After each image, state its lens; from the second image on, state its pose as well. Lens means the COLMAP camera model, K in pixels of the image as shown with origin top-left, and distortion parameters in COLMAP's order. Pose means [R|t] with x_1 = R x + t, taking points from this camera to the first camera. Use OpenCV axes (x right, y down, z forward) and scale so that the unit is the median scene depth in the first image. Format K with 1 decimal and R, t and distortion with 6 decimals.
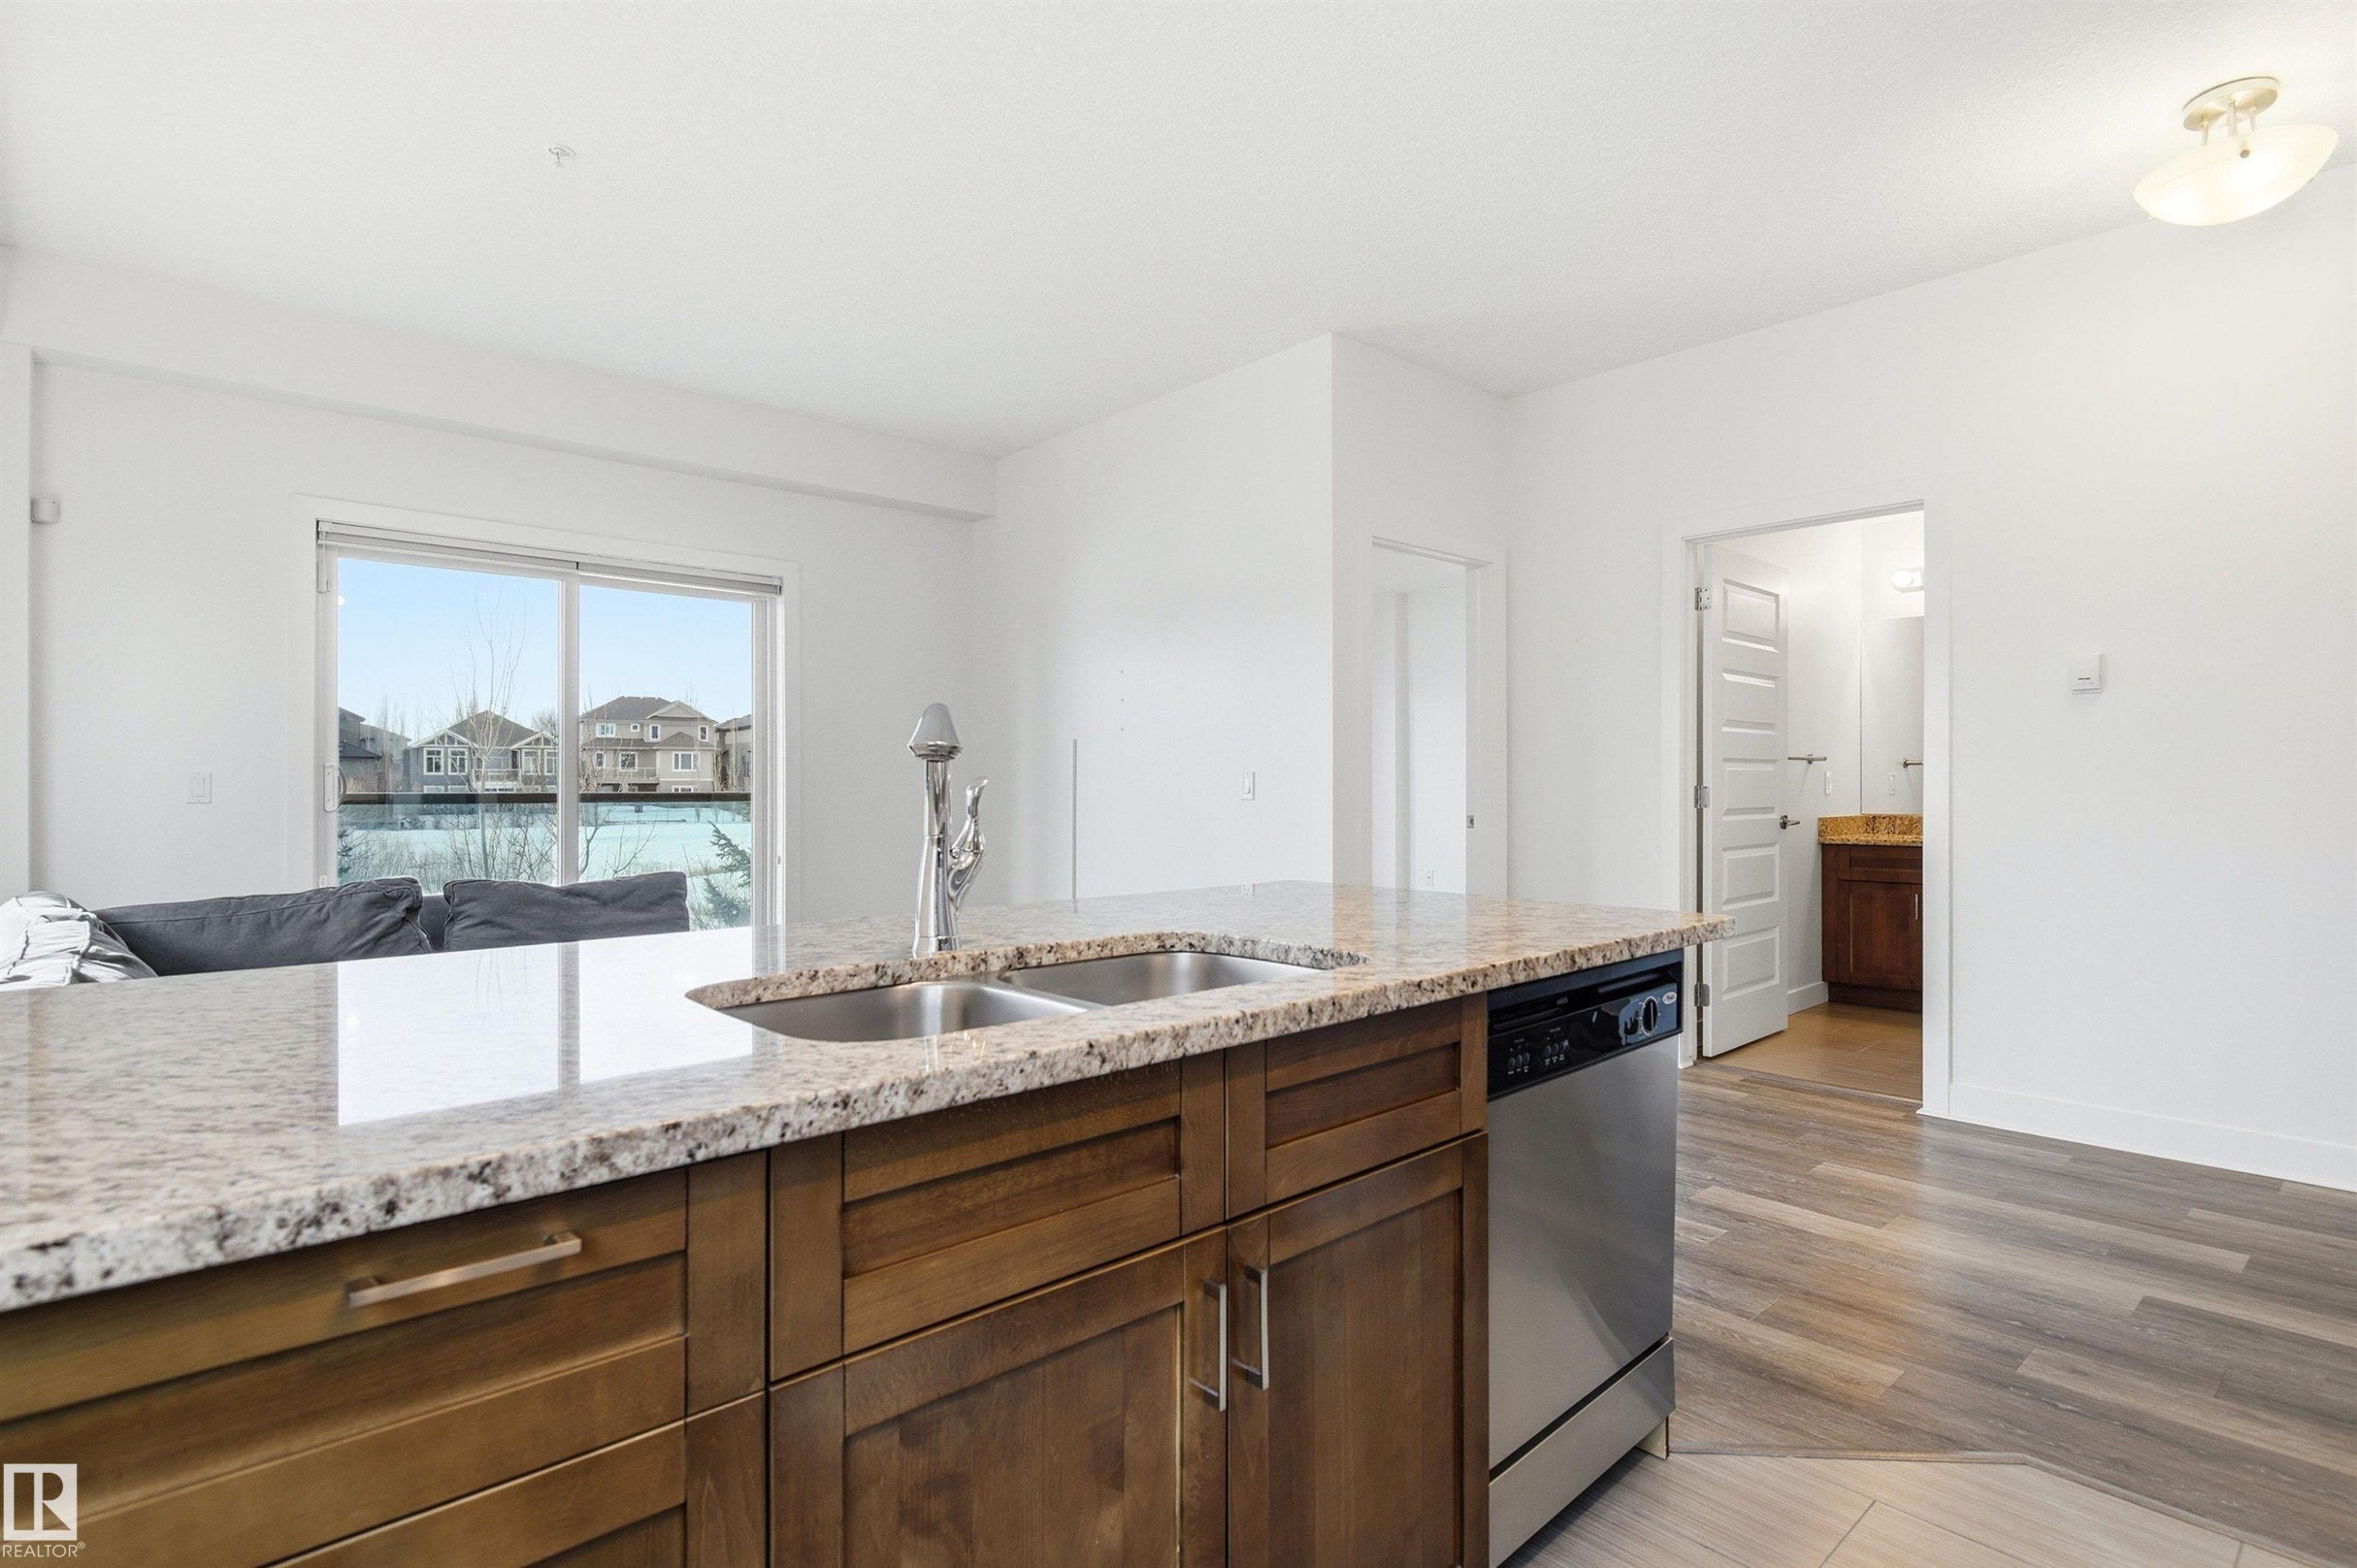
lens RADIAL K [[1176.3, 0, 1183.8], [0, 1176.3, 789.9], [0, 0, 1]] dist [0.005090, -0.006939]
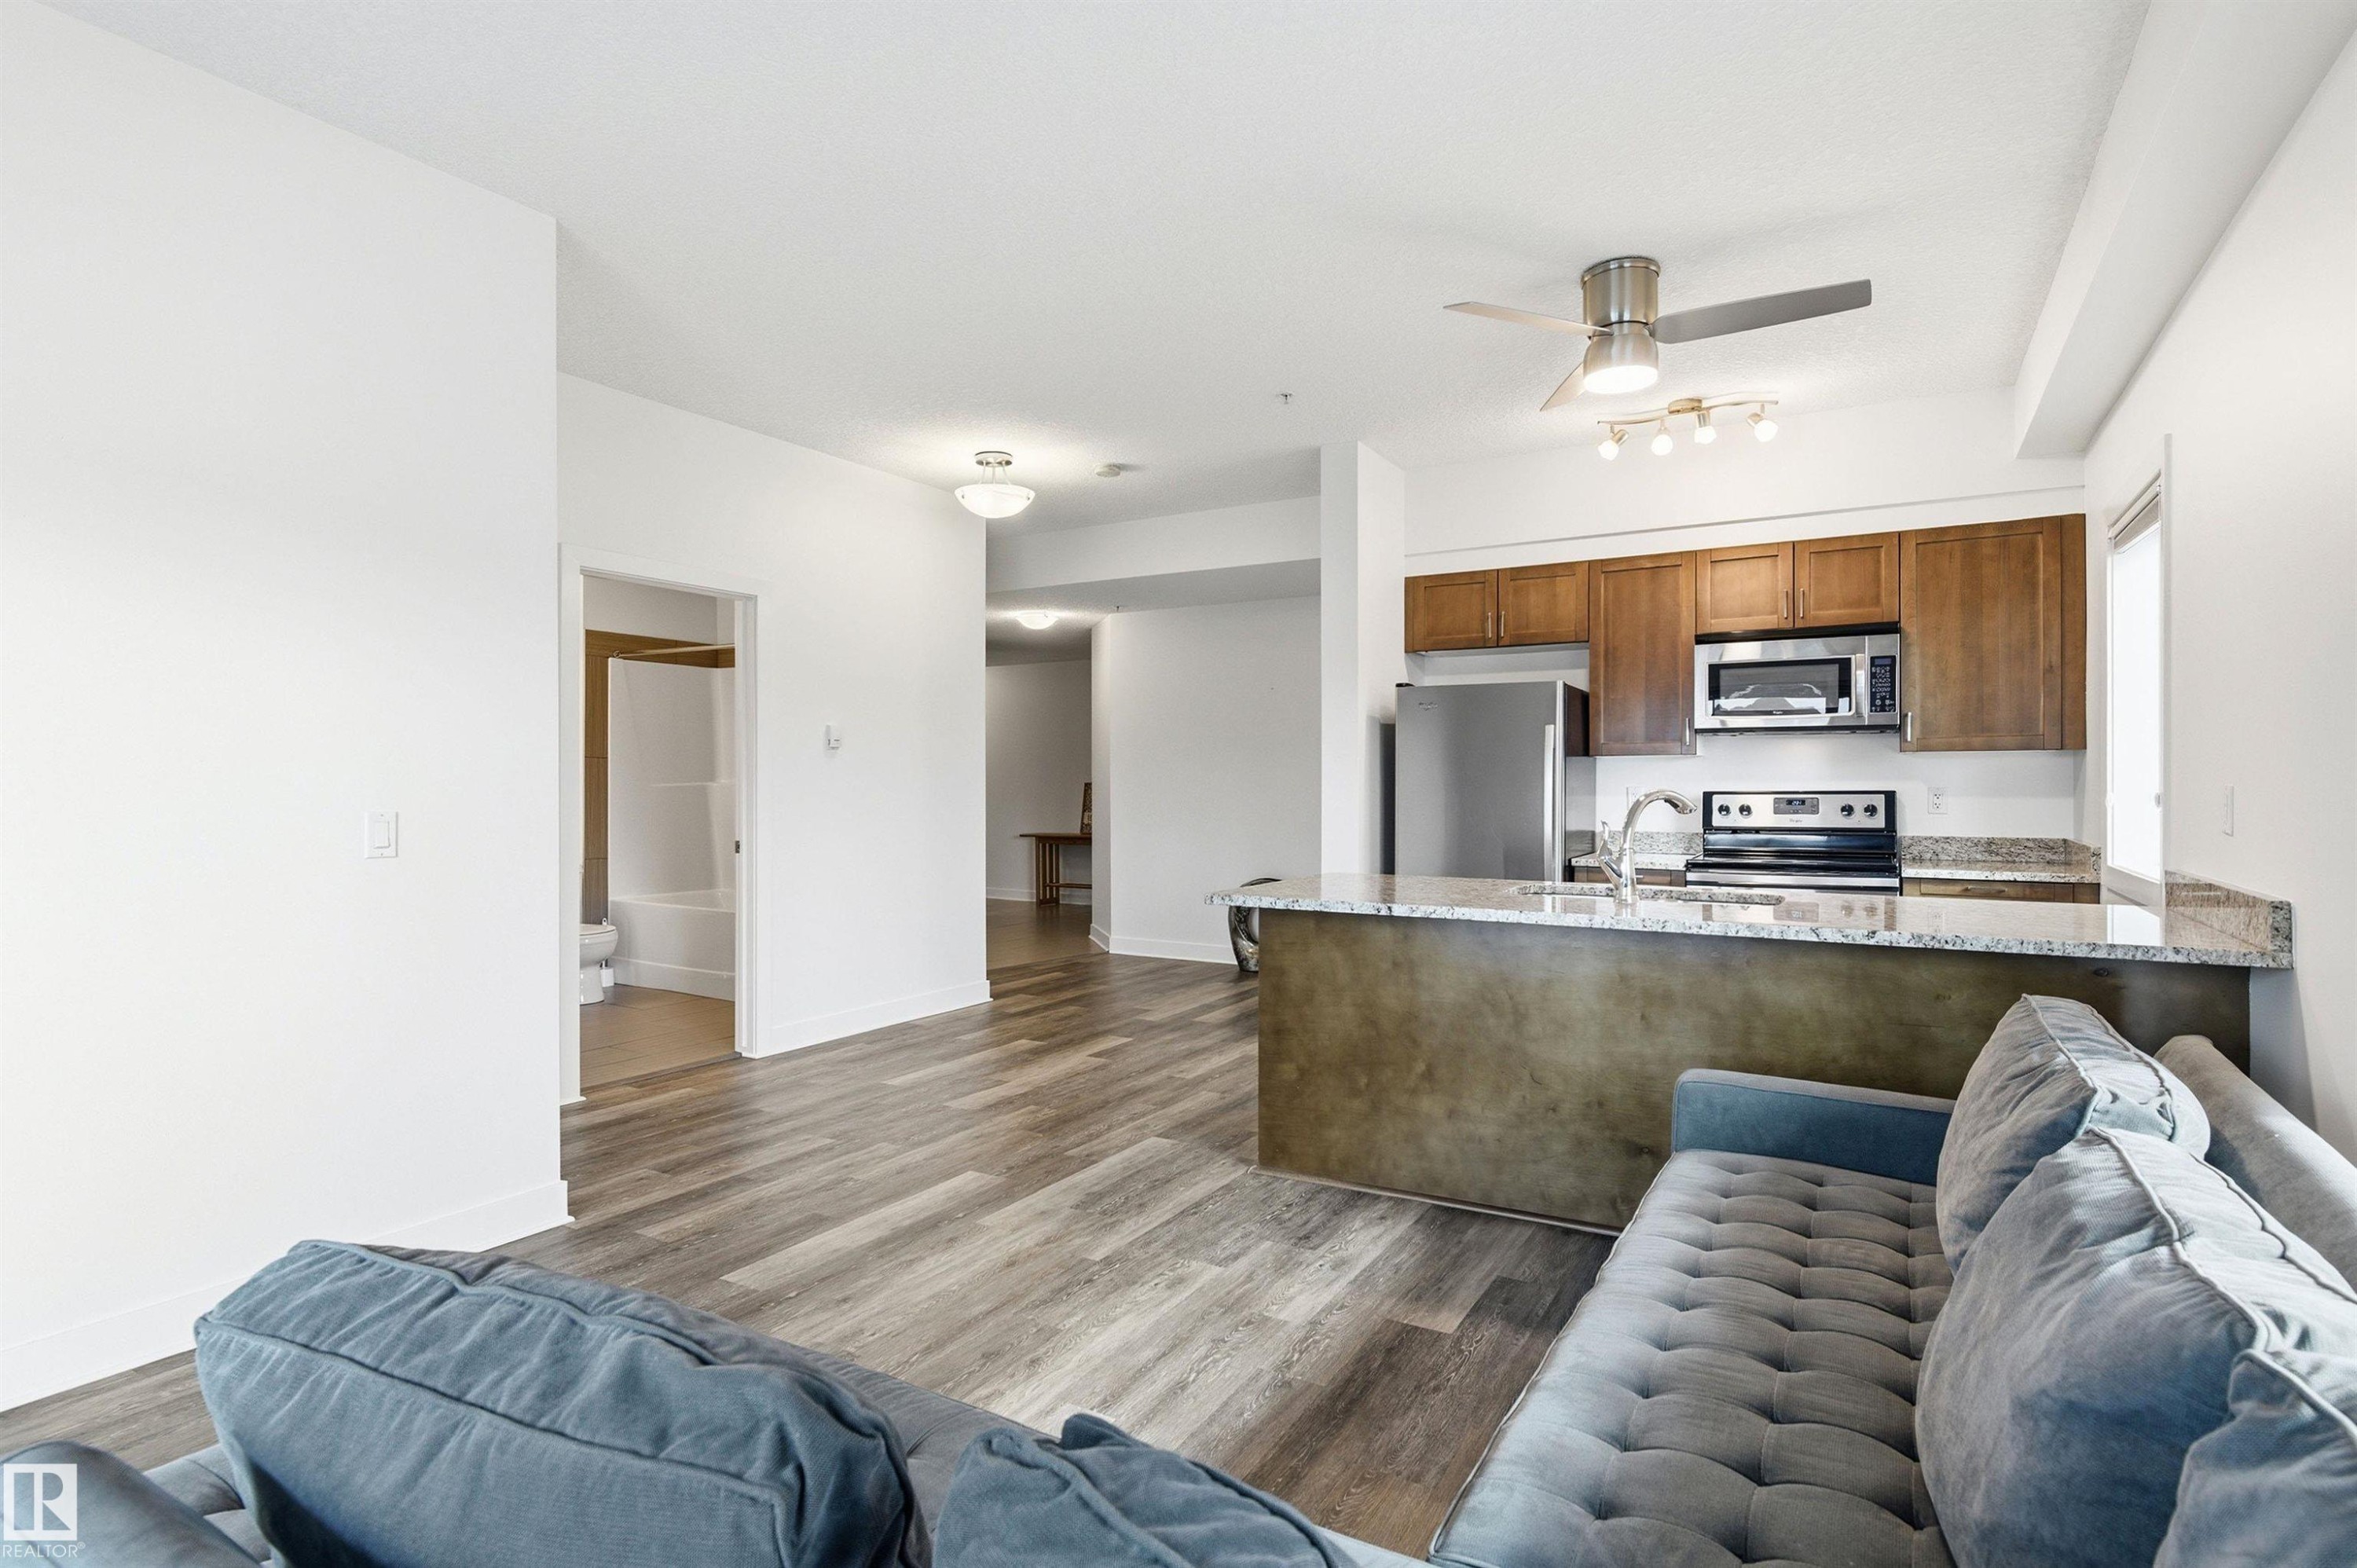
lens RADIAL K [[1165.4, 0, 1180.0], [0, 1165.4, 789.6], [0, 0, 1]] dist [0.001641, -0.005211]
pose [[-0.299549, -0.006373, 0.954060, -1.914103], [0.005480, 0.999950, 0.008400, -0.087731], [-0.954065, 0.007744, -0.299499, 2.334859]]
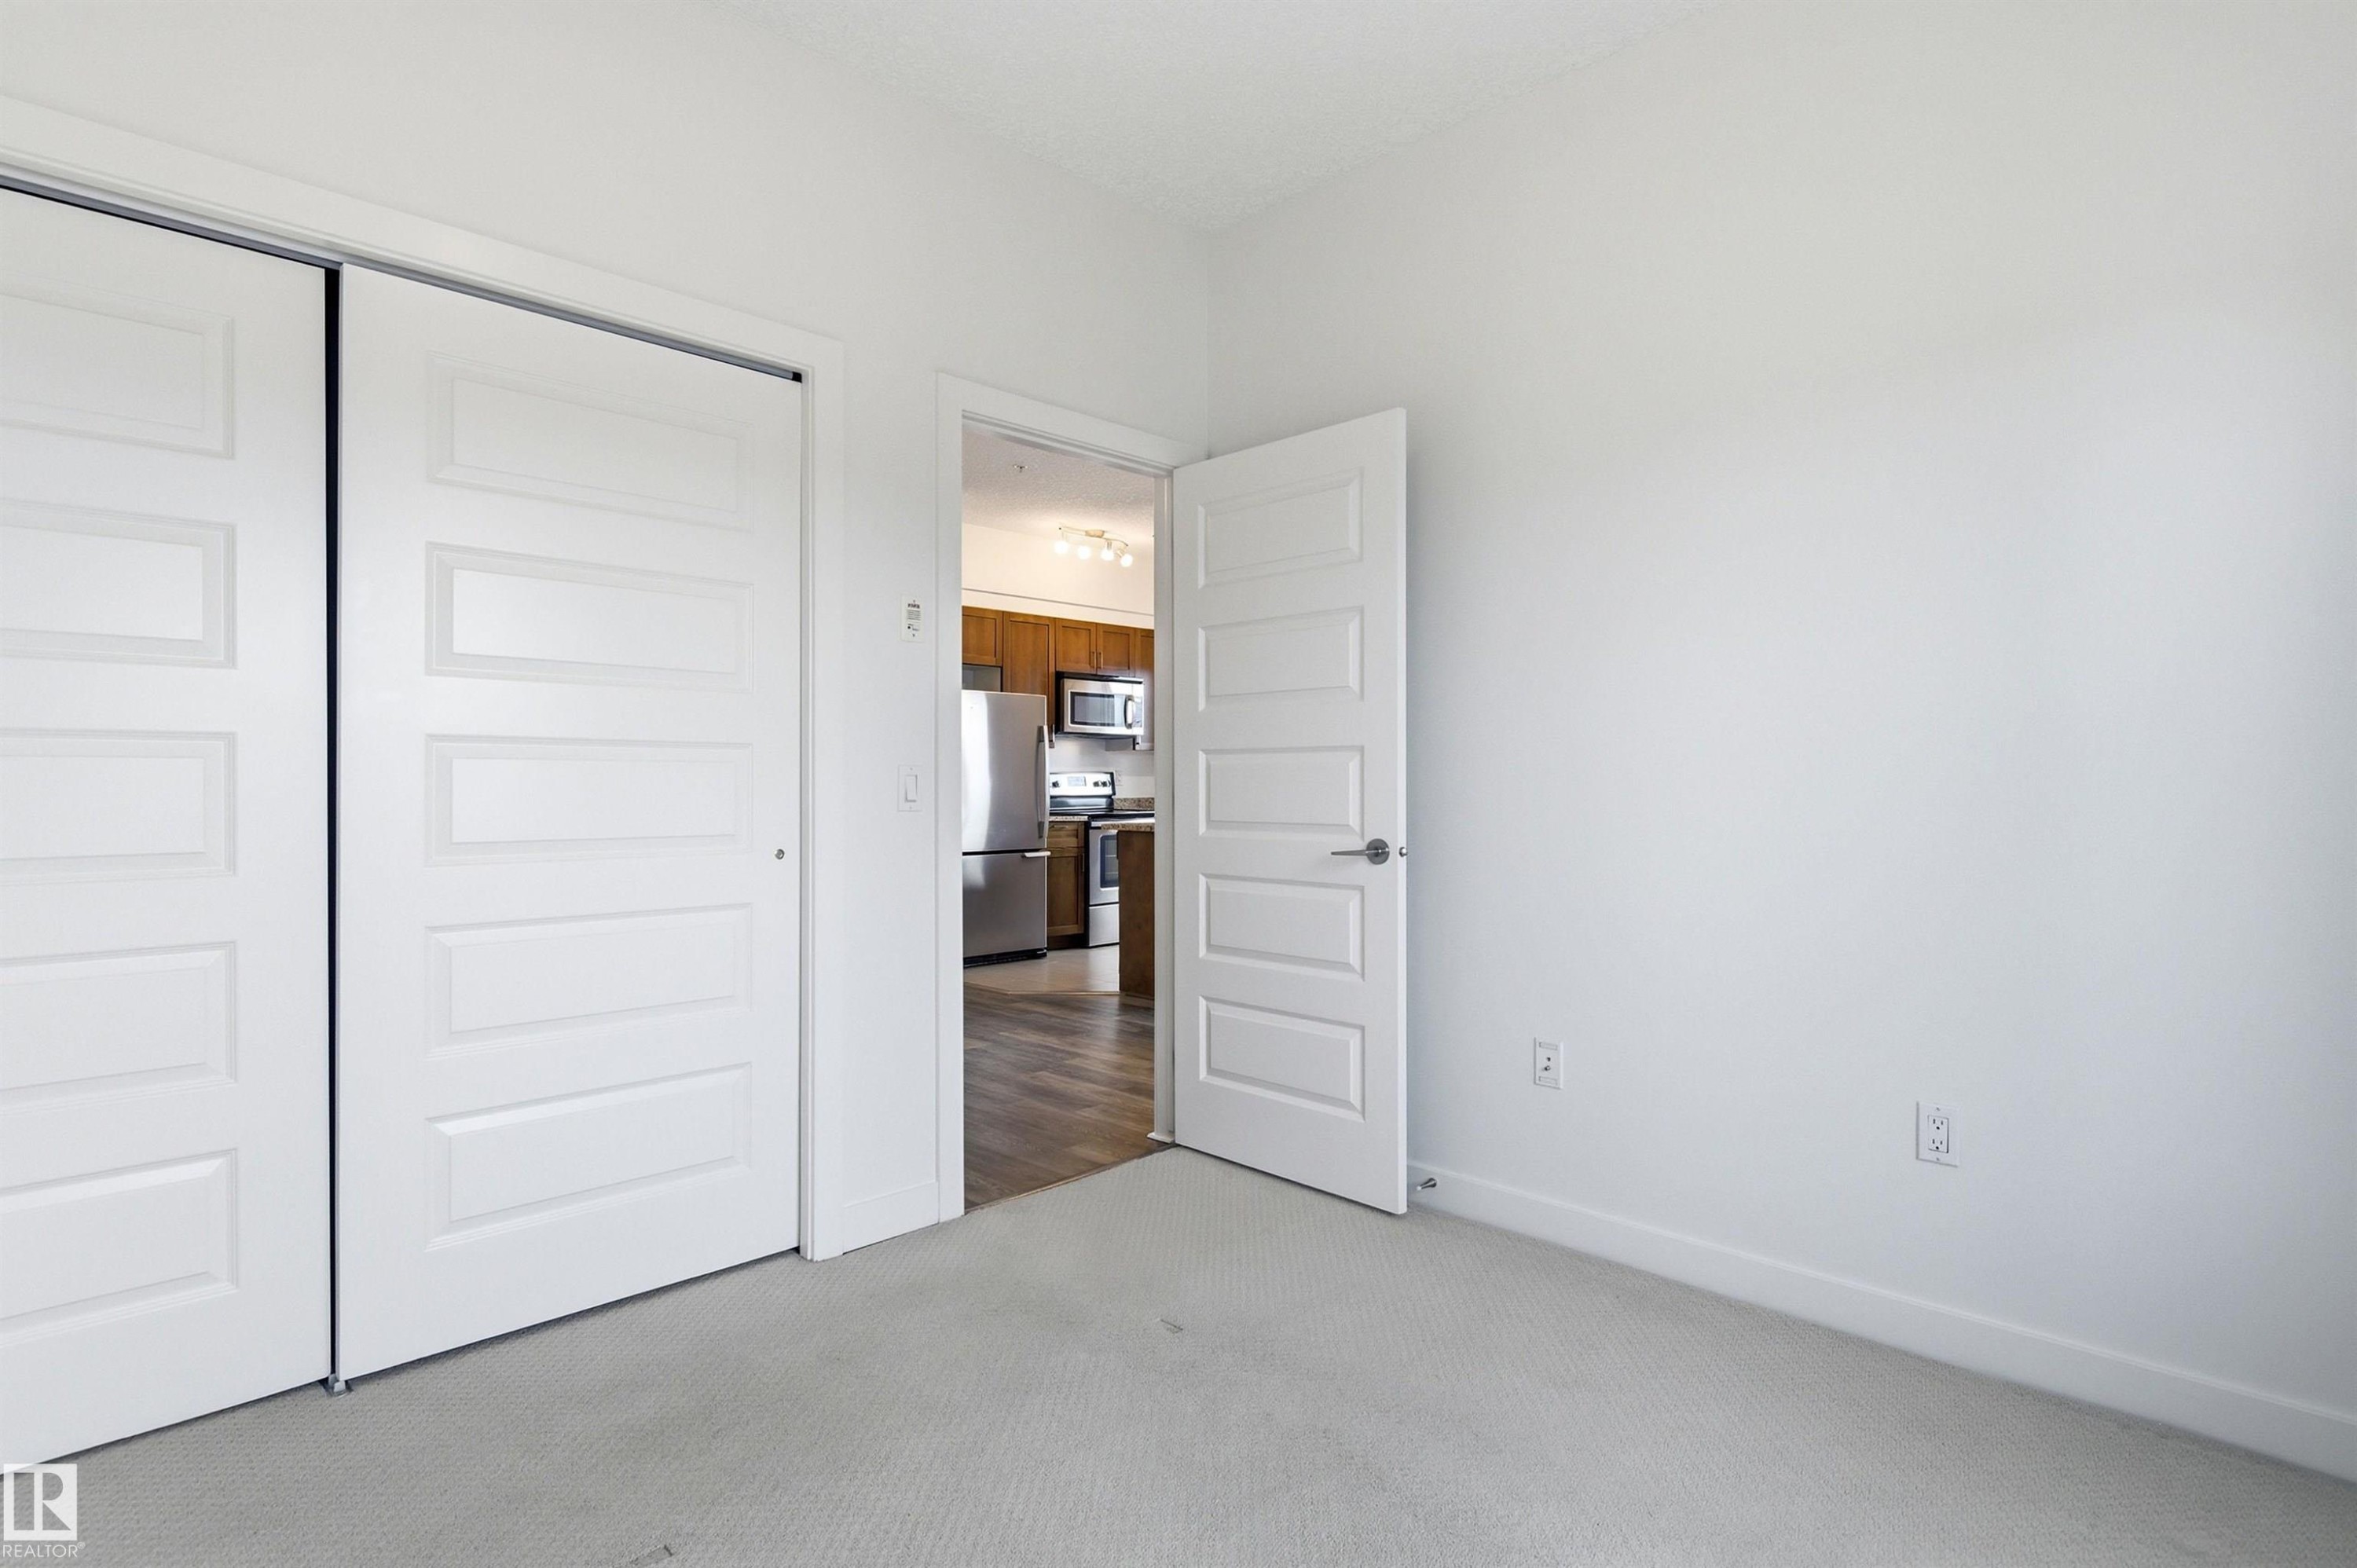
lens RADIAL K [[1176.3, 0, 1183.8], [0, 1176.3, 789.9], [0, 0, 1]] dist [0.005090, -0.006939]
pose [[-0.997504, -0.000313, -0.070609, 0.570132], [-0.000892, 0.999966, 0.008160, -0.011986], [0.070604, 0.008202, -0.997471, 5.144059]]
